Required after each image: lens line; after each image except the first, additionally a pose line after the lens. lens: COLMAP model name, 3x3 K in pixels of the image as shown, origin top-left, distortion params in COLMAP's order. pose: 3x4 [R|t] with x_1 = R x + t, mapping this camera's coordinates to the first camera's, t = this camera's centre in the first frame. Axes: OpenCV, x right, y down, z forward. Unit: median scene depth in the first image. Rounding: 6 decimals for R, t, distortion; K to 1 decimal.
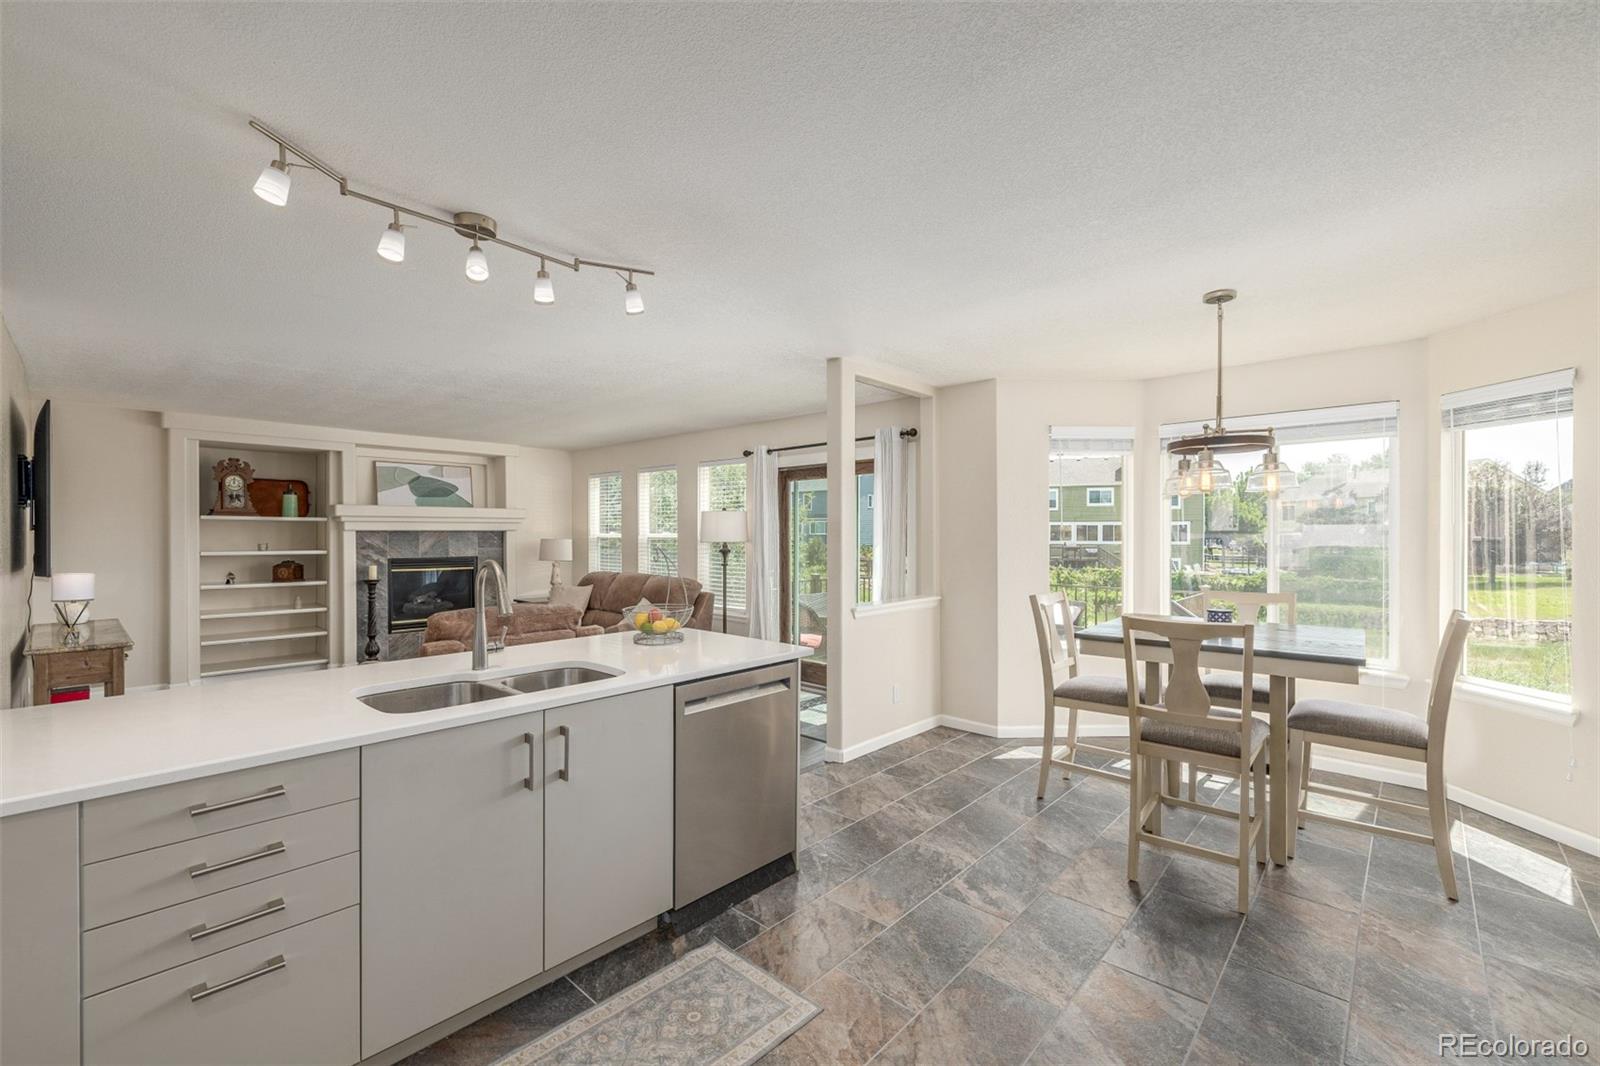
lens RADIAL K [[668.7, 0, 796.4], [0, 668.7, 538.1], [0, 0, 1]] dist [-0.002808, 0.001011]
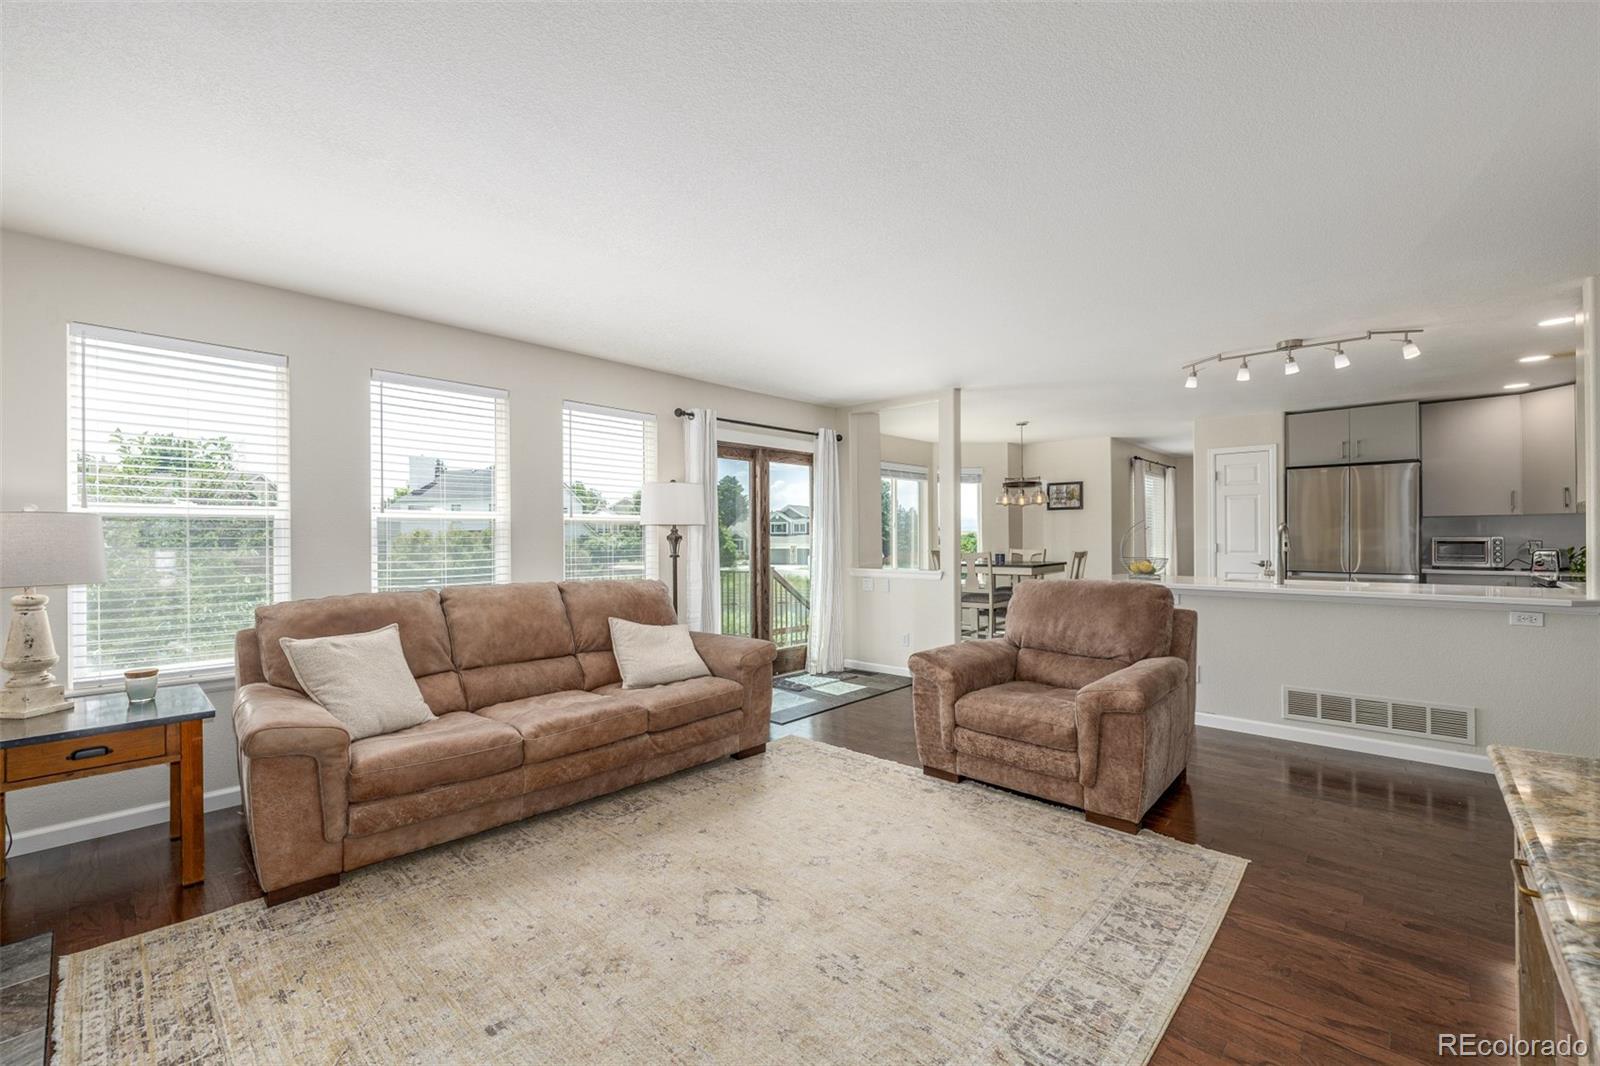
lens RADIAL K [[668.7, 0, 795.1], [0, 668.7, 534.3], [0, 0, 1]] dist [-0.002808, 0.001011]
pose [[0.000731, 0.004642, 0.999989, -1.026491], [0.012469, 0.999911, -0.004651, 0.025534], [-0.999922, 0.012472, 0.000673, 1.040082]]
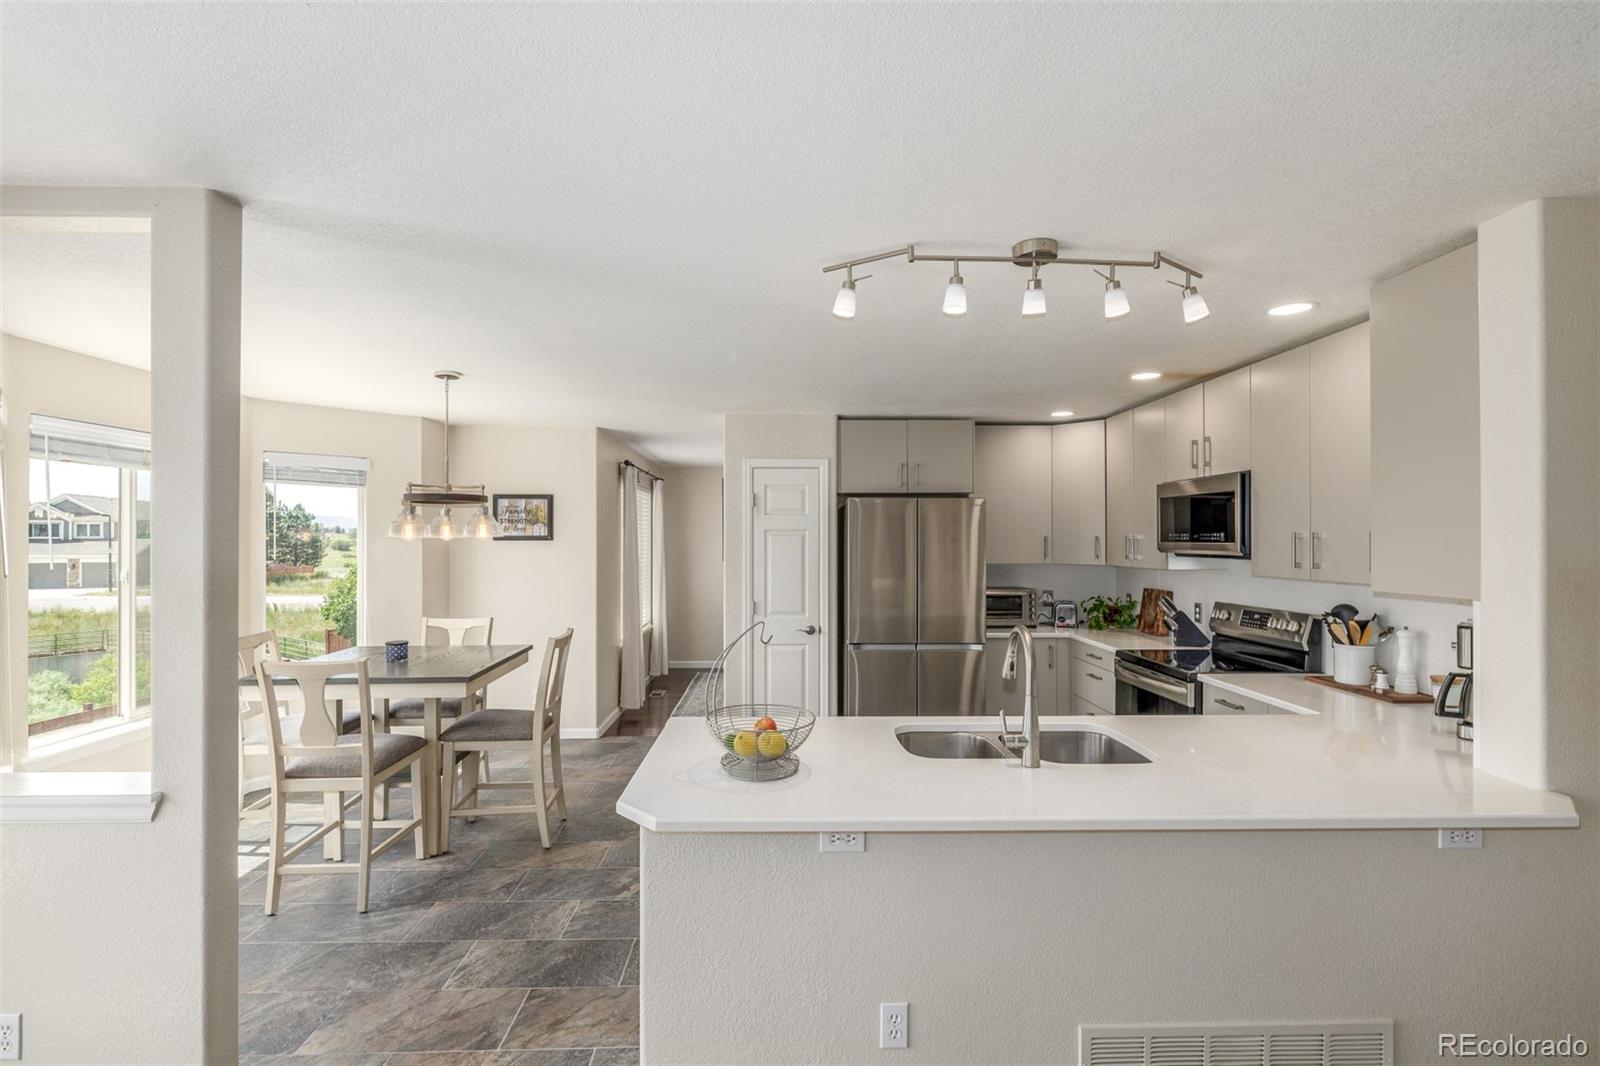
lens RADIAL K [[715.9, 0, 790.5], [0, 715.9, 543.9], [0, 0, 1]] dist [-0.001401, 0.000330]
pose [[-0.693586, -0.003367, 0.720366, -0.407475], [0.005669, 0.999933, 0.010132, -0.038472], [-0.720351, 0.011111, -0.693521, 0.823238]]
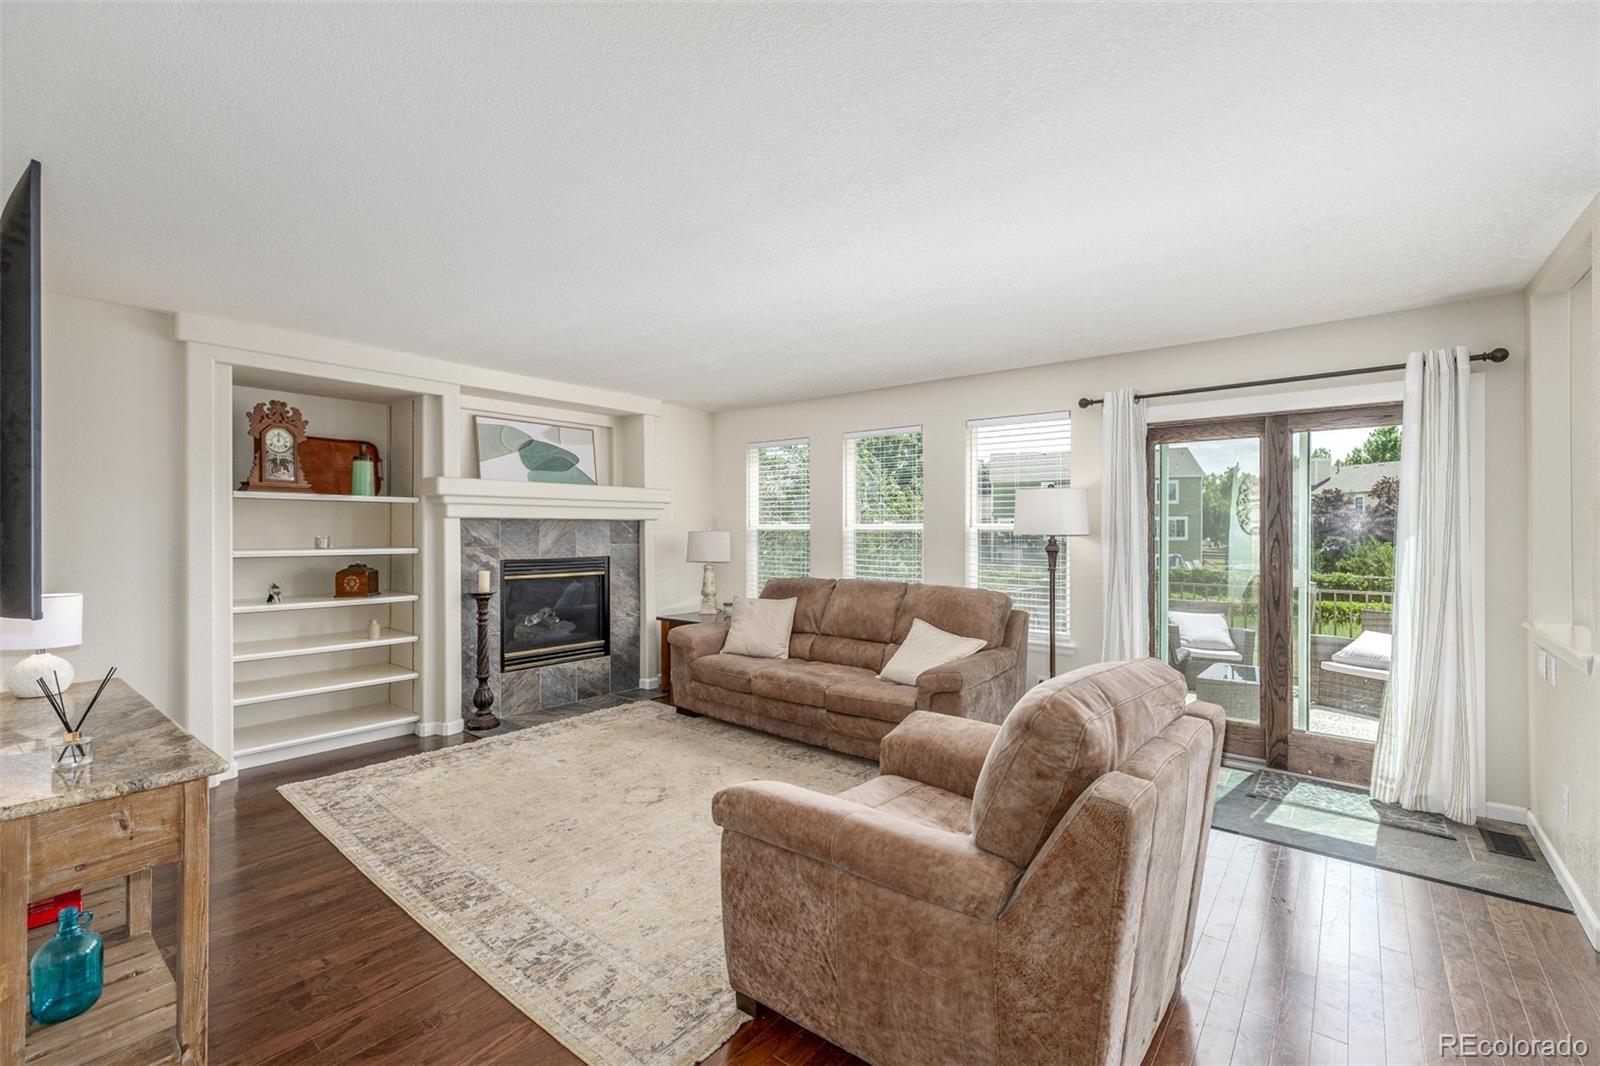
lens RADIAL K [[693.2, 0, 800.1], [0, 693.2, 534.3], [0, 0, 1]] dist [0.000065, 0.000093]
pose [[0.997887, 0.000209, 0.064967, -0.485792], [-0.000243, 1.000000, 0.000516, 0.005853], [-0.064967, -0.000531, 0.997887, 0.392874]]
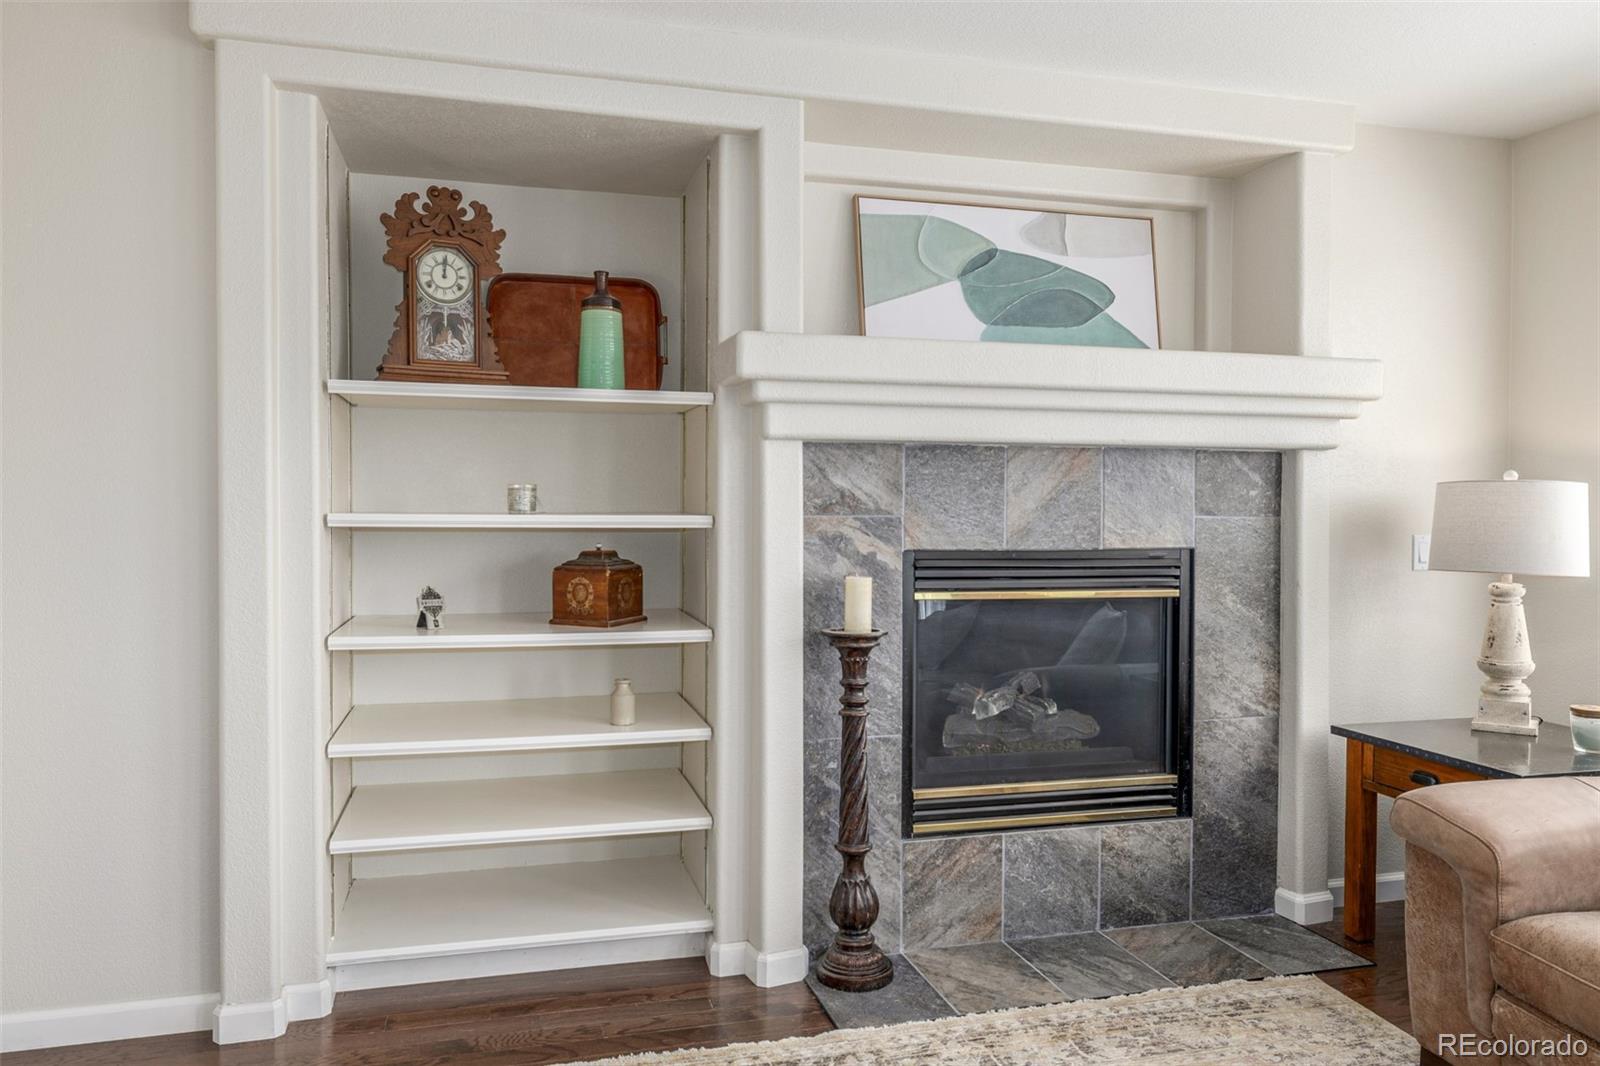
lens RADIAL K [[1071.8, 0, 752.1], [0, 1071.8, 528.9], [0, 0, 1]] dist [-0.005235, 0.000345]
pose [[0.833078, 0.011911, -0.553027, -0.584589], [-0.006034, 0.999904, 0.012447, 0.023965], [0.553123, -0.007033, 0.833070, 0.843104]]
